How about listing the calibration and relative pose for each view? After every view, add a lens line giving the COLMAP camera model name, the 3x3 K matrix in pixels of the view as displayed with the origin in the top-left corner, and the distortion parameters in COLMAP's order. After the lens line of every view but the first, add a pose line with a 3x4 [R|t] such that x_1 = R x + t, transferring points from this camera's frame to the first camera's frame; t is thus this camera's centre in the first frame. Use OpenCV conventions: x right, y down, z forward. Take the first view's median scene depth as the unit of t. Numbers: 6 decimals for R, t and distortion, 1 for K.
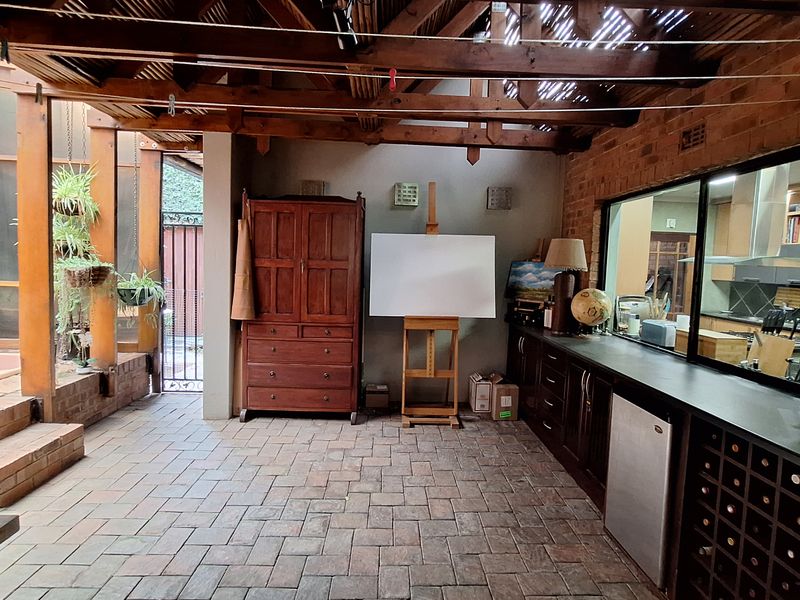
lens RADIAL K [[422.9, 0, 404.5], [0, 422.9, 287.2], [0, 0, 1]] dist [-0.005381, -0.000096]
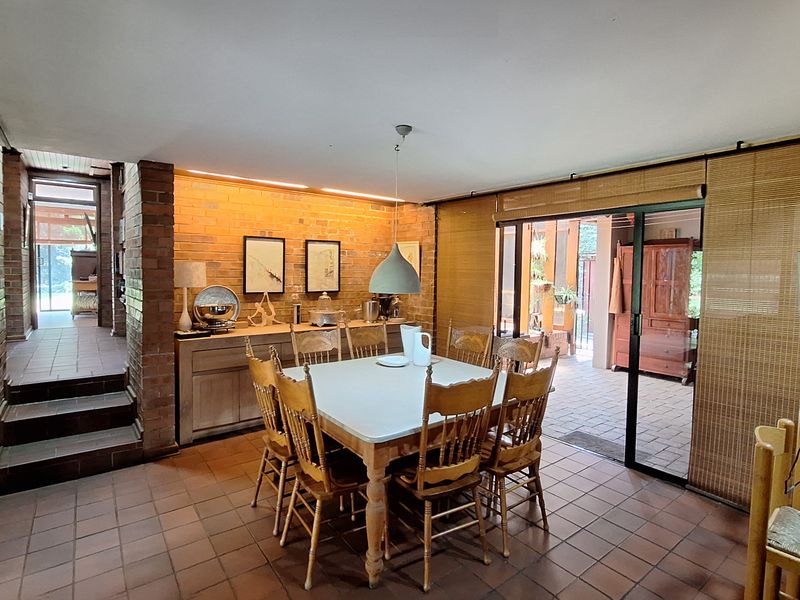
lens RADIAL K [[422.9, 0, 400.7], [0, 422.9, 294.1], [0, 0, 1]] dist [-0.005381, -0.000096]
pose [[0.574043, 0.019816, -0.818585, 0.551596], [-0.046271, 0.998895, -0.008267, 0.051167], [0.817517, 0.042622, 0.574326, -0.762427]]
